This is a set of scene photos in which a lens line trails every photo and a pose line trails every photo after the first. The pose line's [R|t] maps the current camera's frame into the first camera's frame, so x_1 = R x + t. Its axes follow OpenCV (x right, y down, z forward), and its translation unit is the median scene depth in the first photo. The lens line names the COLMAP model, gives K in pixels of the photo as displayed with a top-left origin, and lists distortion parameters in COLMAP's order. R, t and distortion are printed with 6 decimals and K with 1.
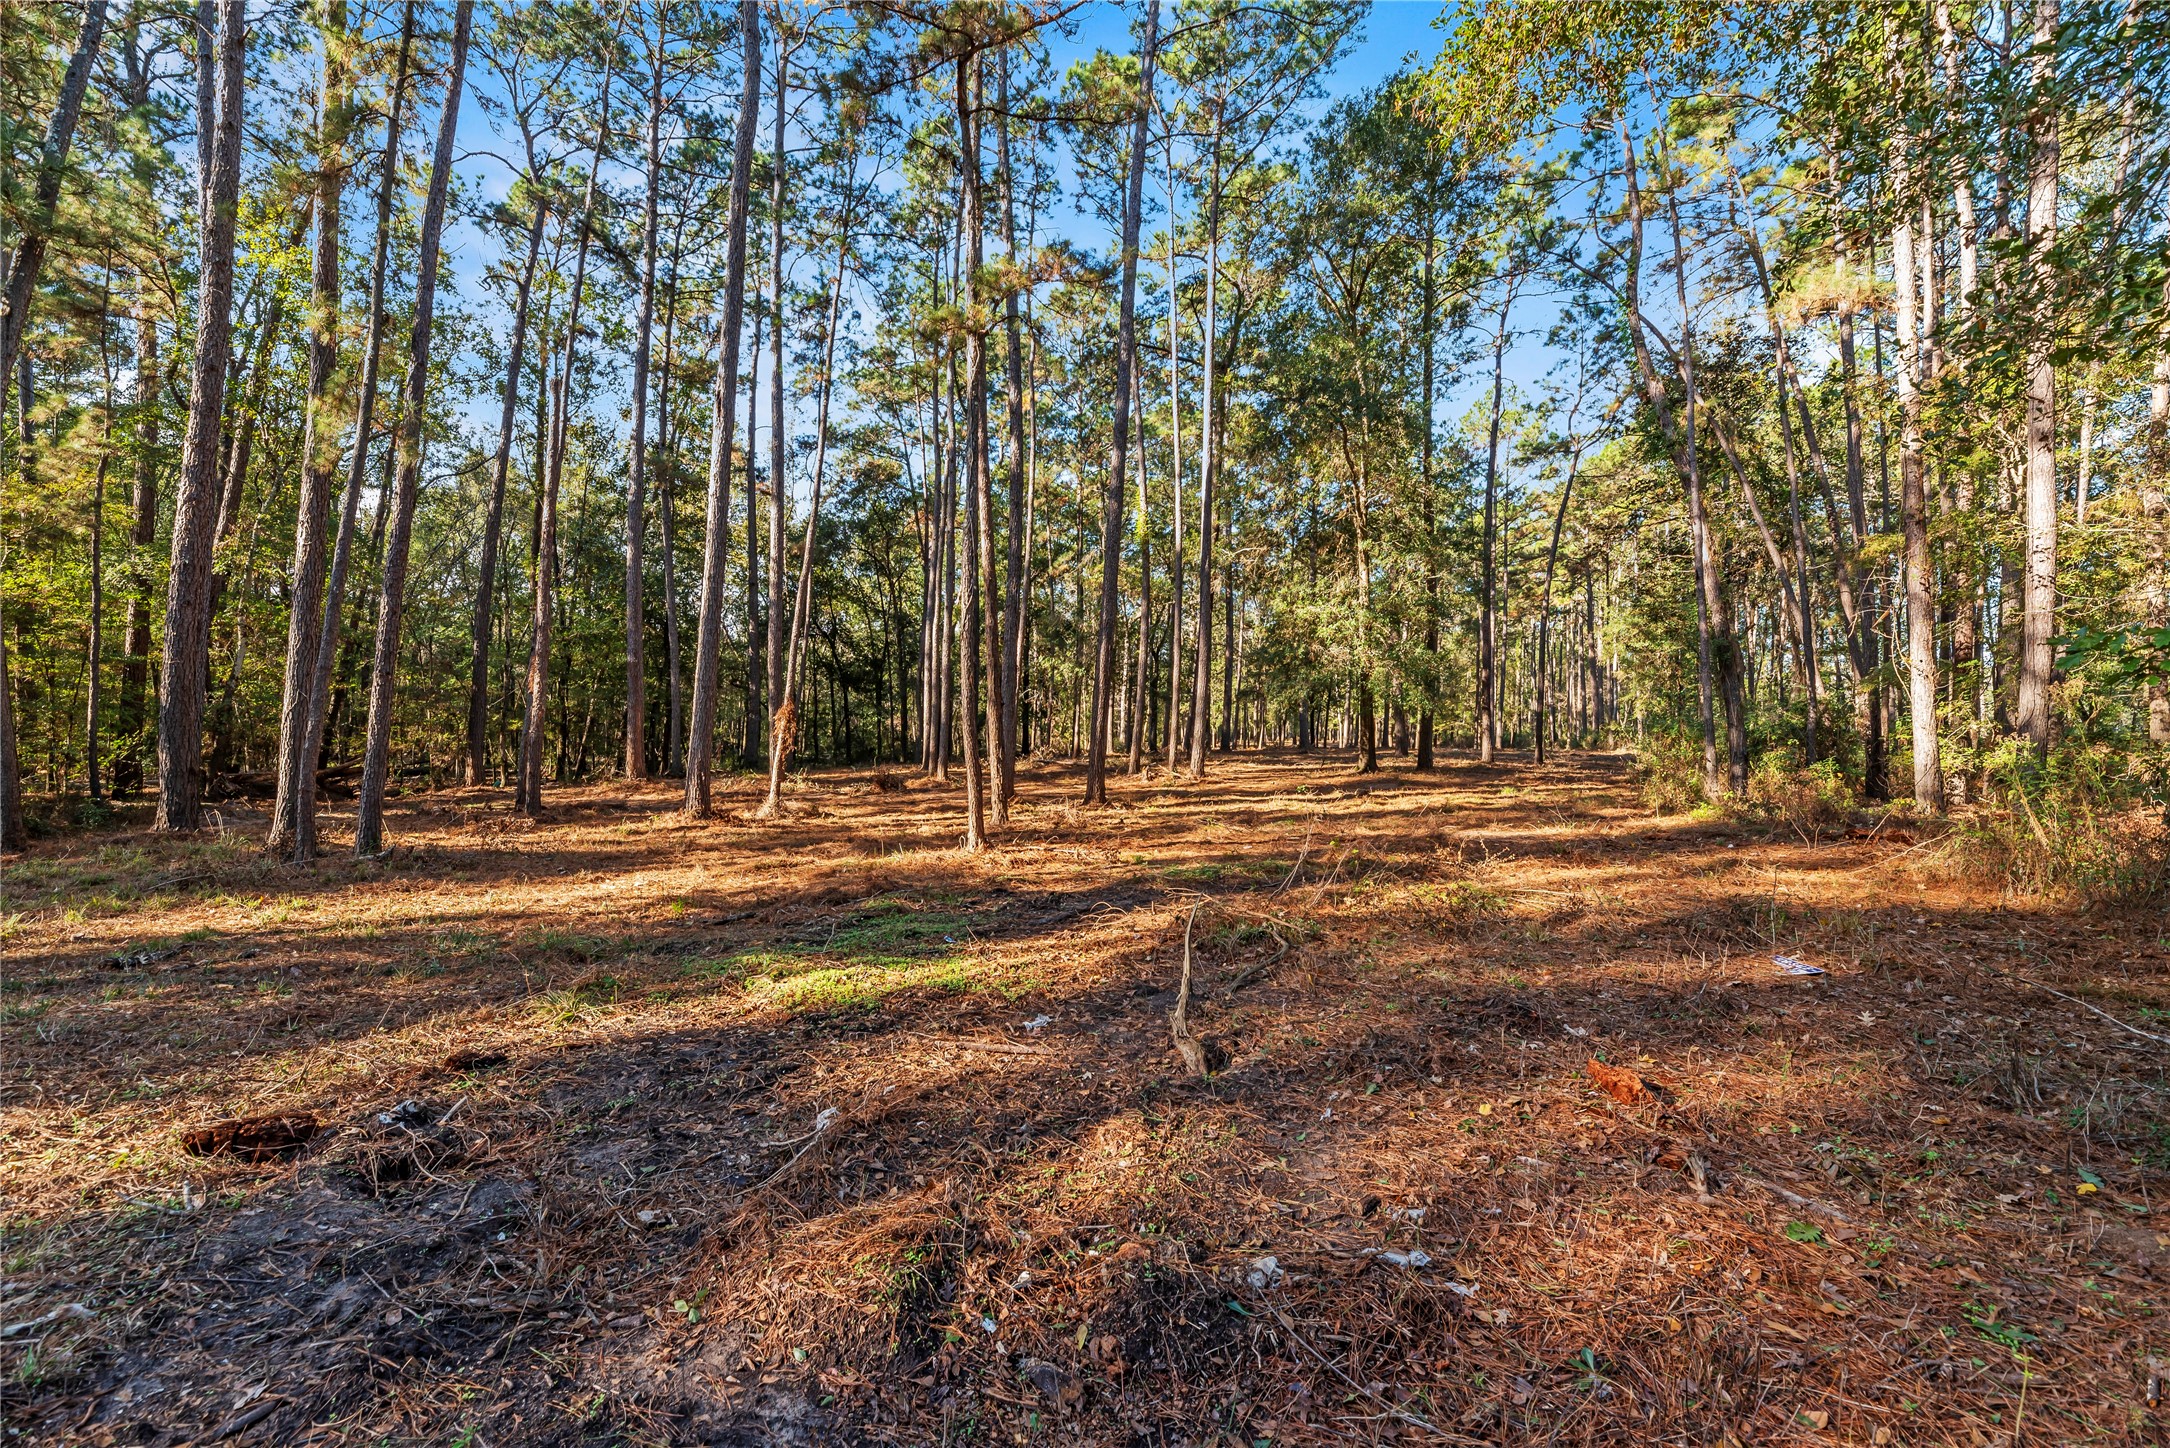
lens RADIAL K [[875.3, 0, 1089.6], [0, 875.3, 723.9], [0, 0, 1]] dist [0.000055, 0.000526]
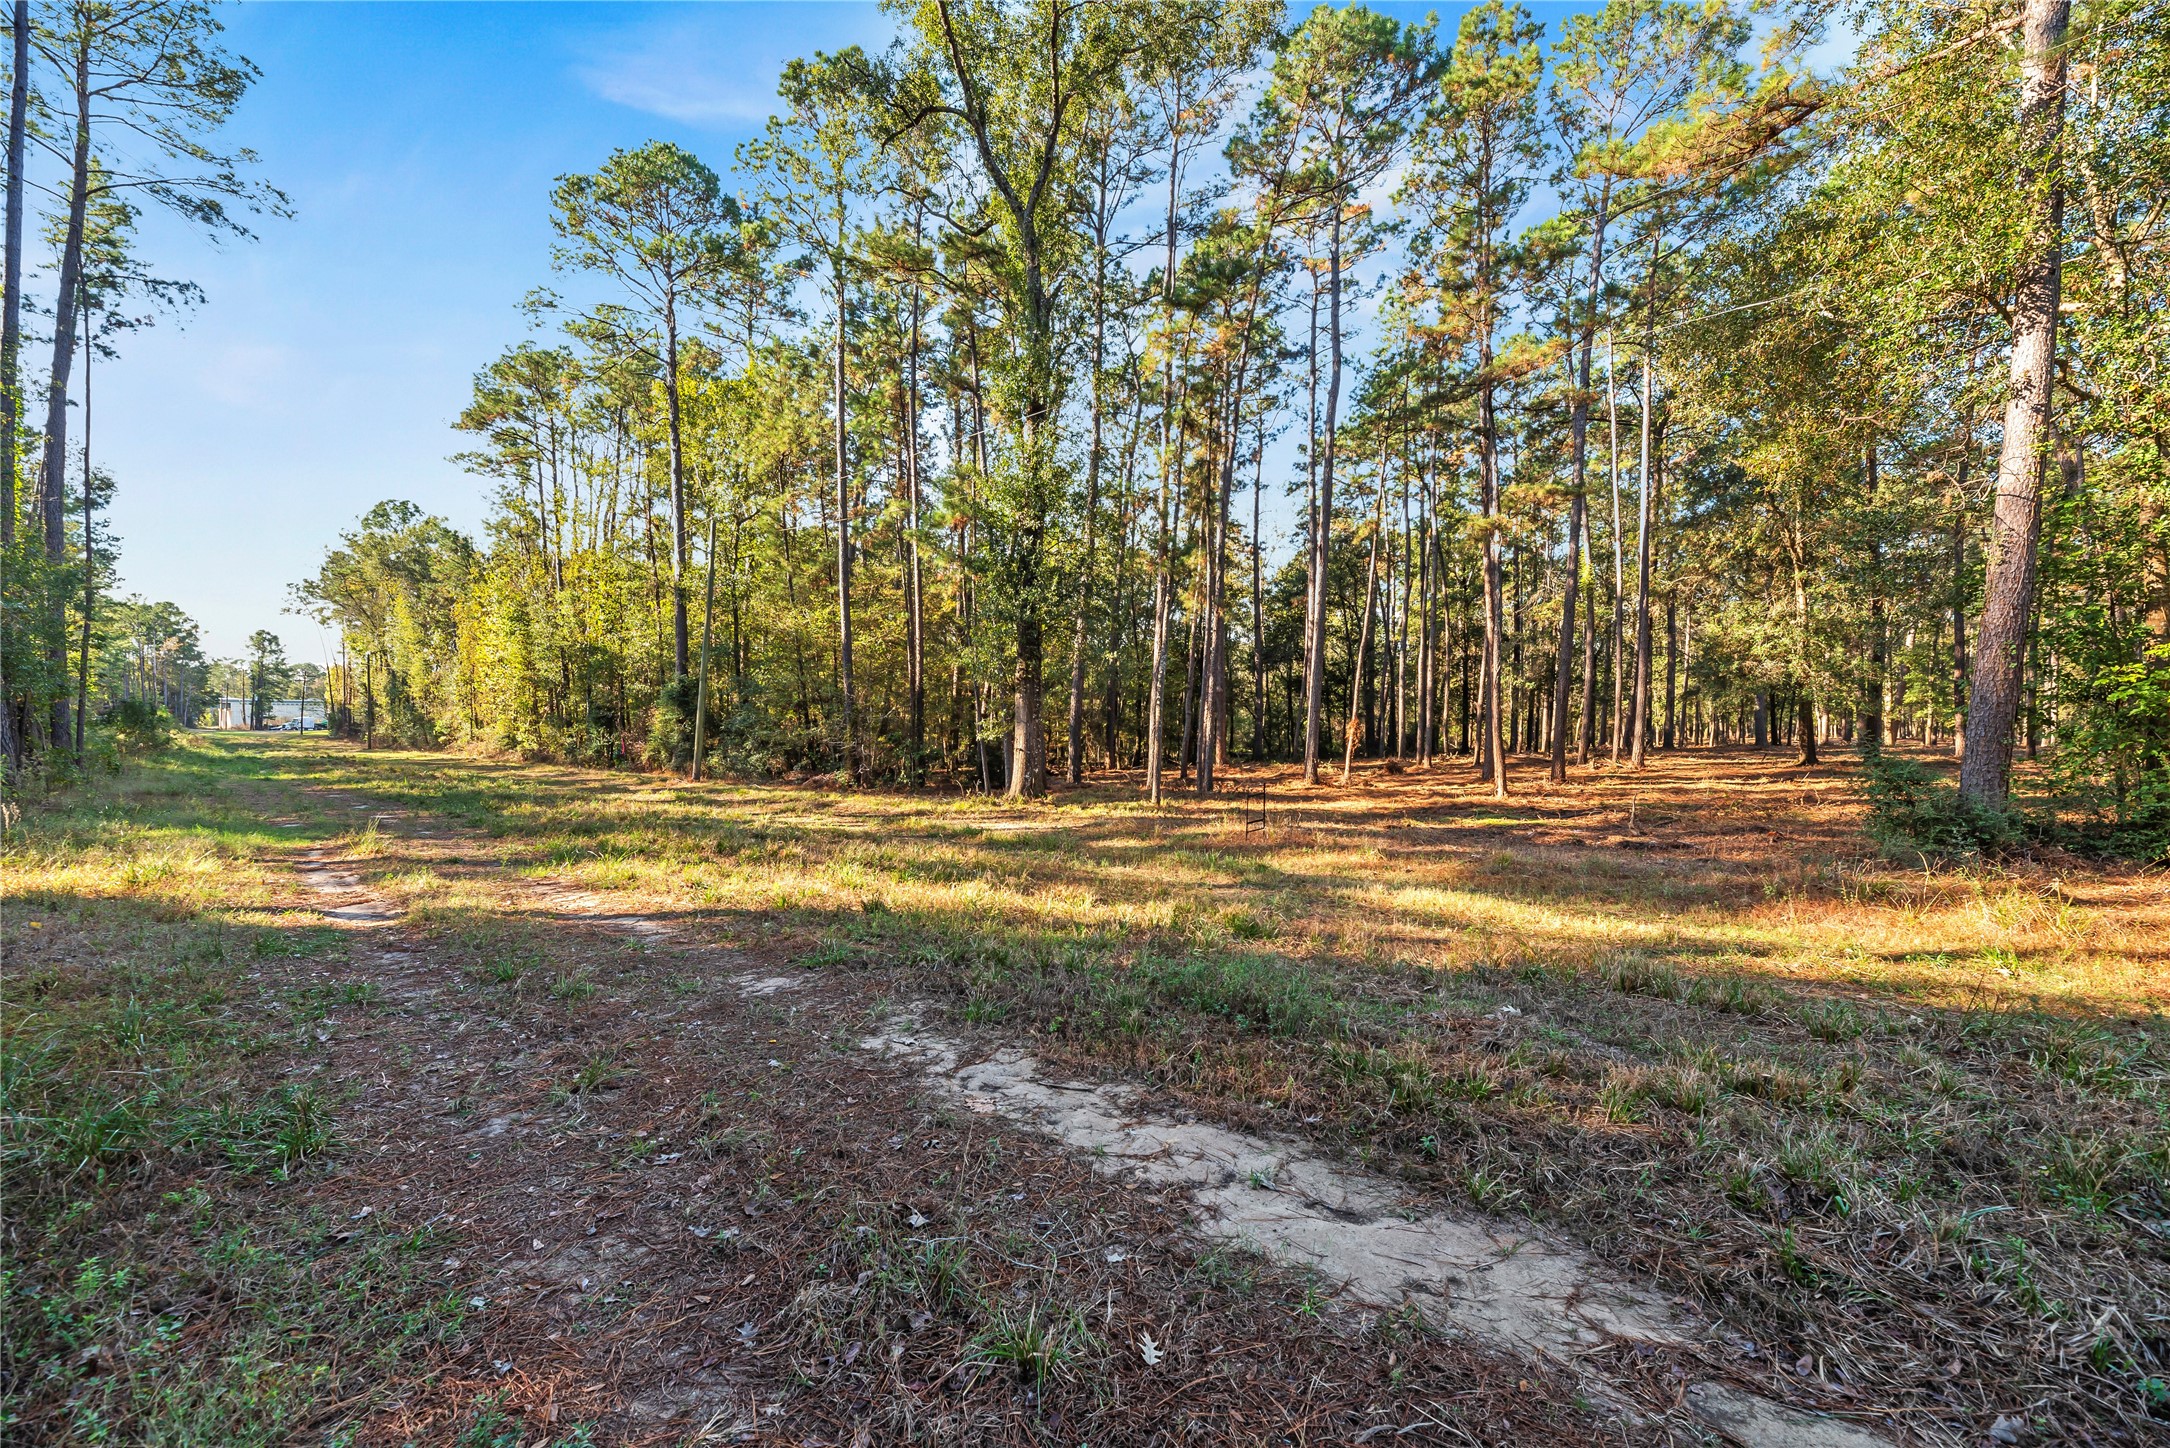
lens RADIAL K [[875.3, 0, 1090.1], [0, 875.3, 729.8], [0, 0, 1]] dist [0.000055, 0.000526]
pose [[0.906403, -0.007529, -0.422348, -0.061202], [0.011730, 0.999904, 0.007348, -0.013256], [0.422252, -0.011614, 0.906404, -0.492773]]
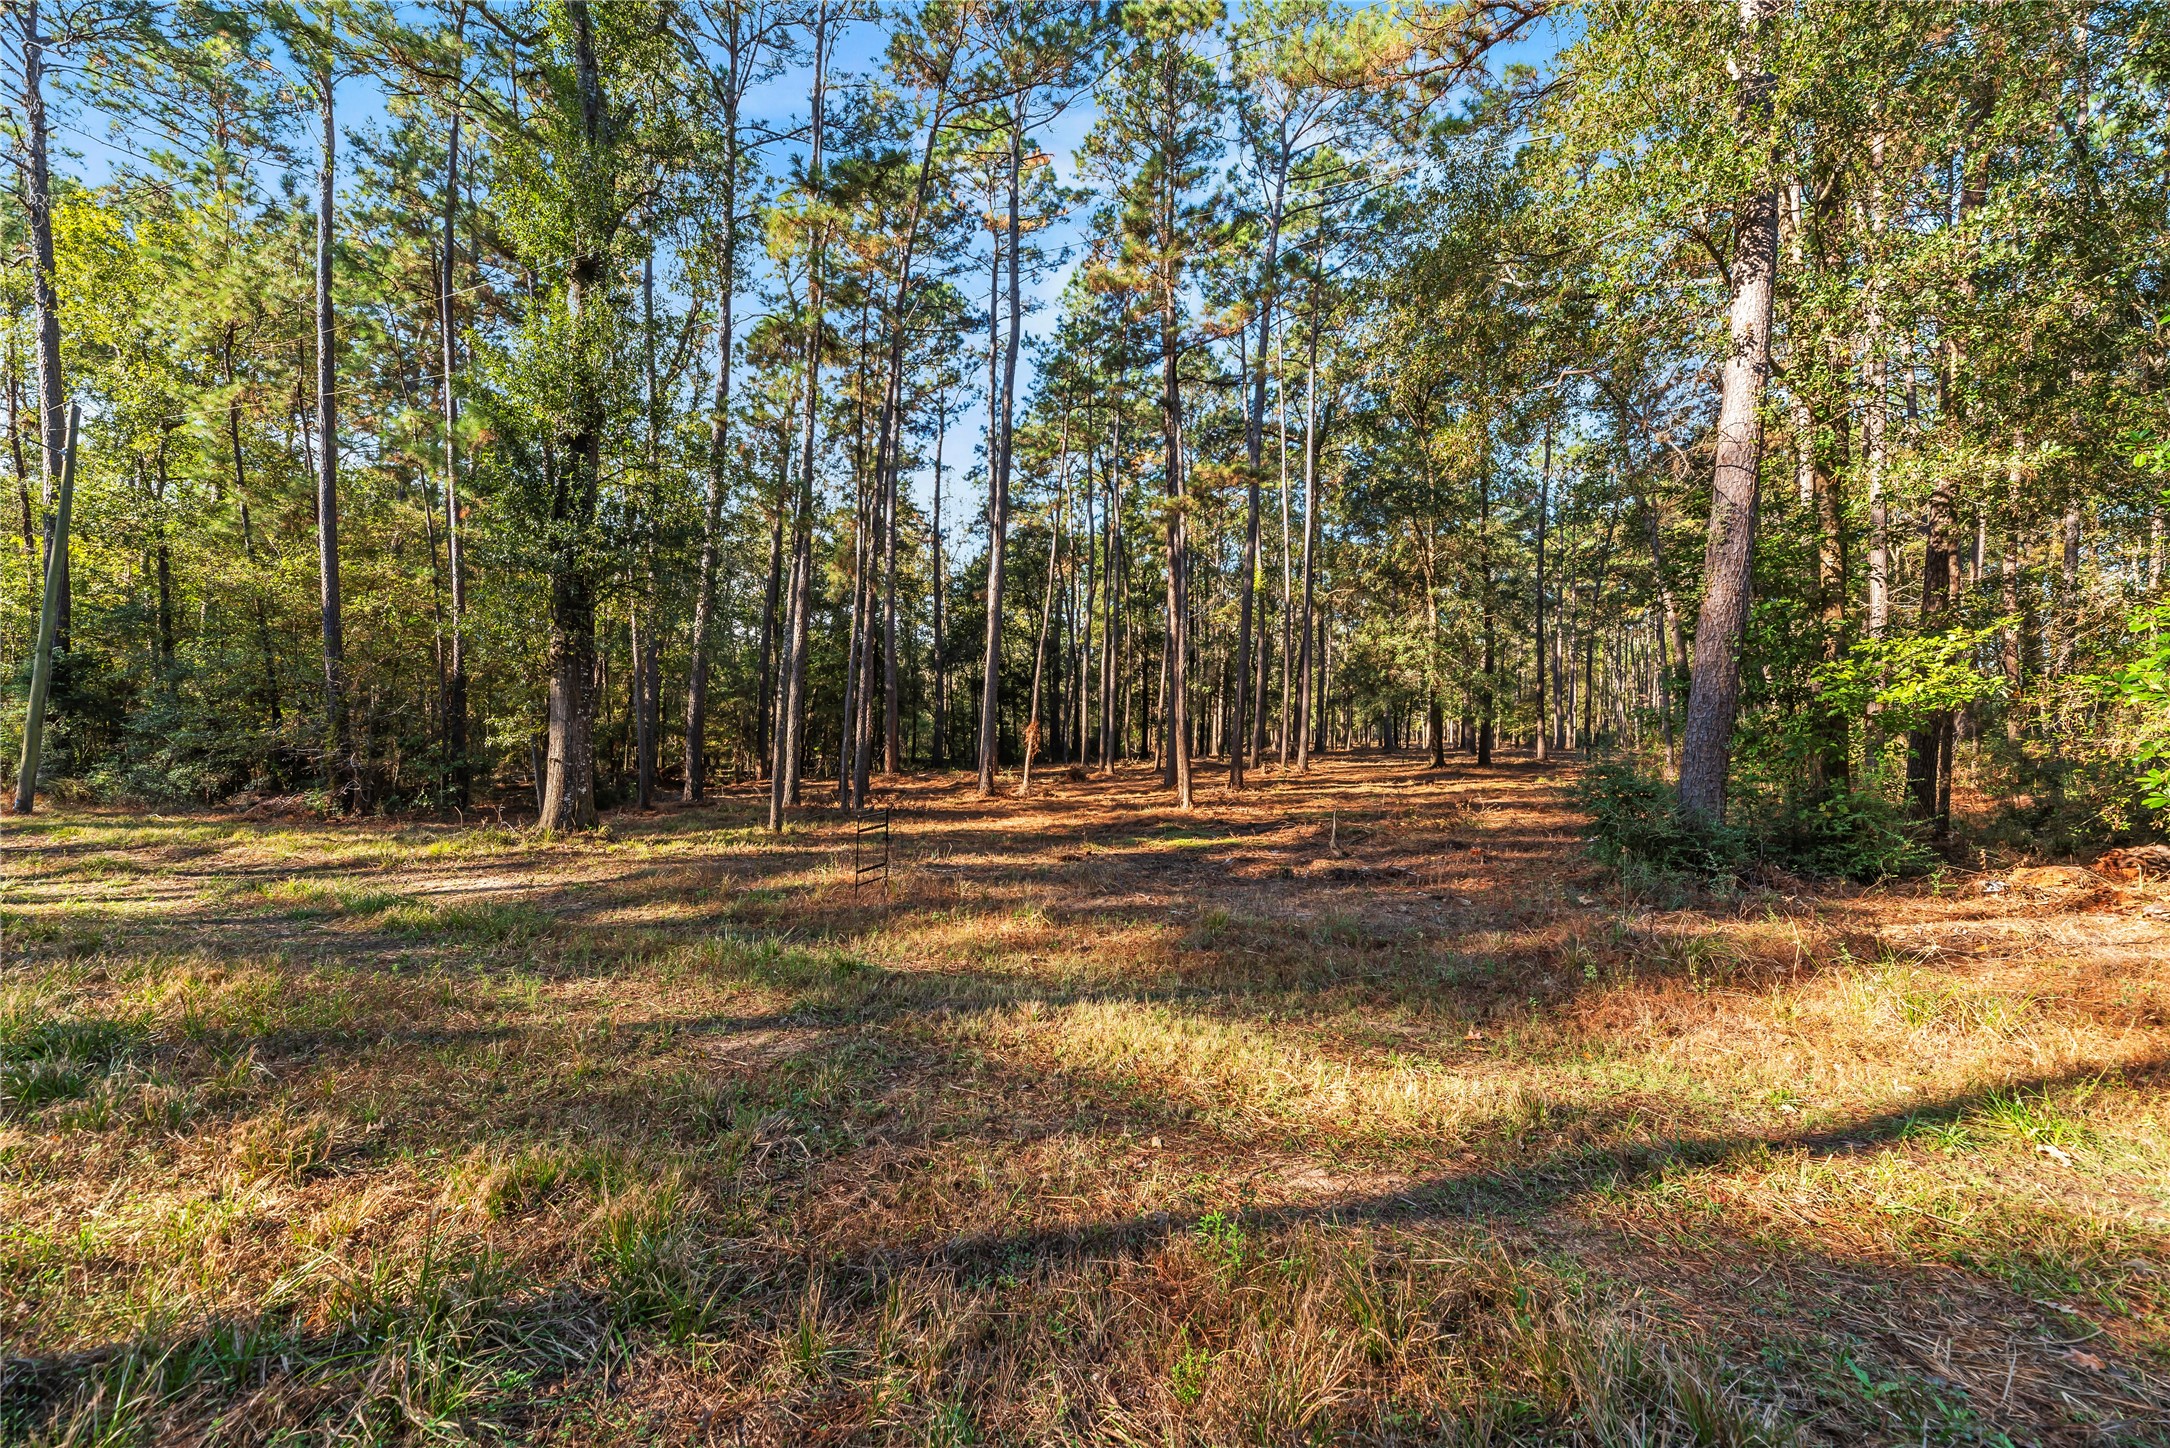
lens RADIAL K [[875.3, 0, 1091.2], [0, 875.3, 732.5], [0, 0, 1]] dist [0.000055, 0.000526]
pose [[0.995986, -0.005716, -0.089330, -0.073120], [0.006474, 0.999945, 0.008206, -0.010173], [0.089279, -0.008752, 0.995968, -0.329284]]
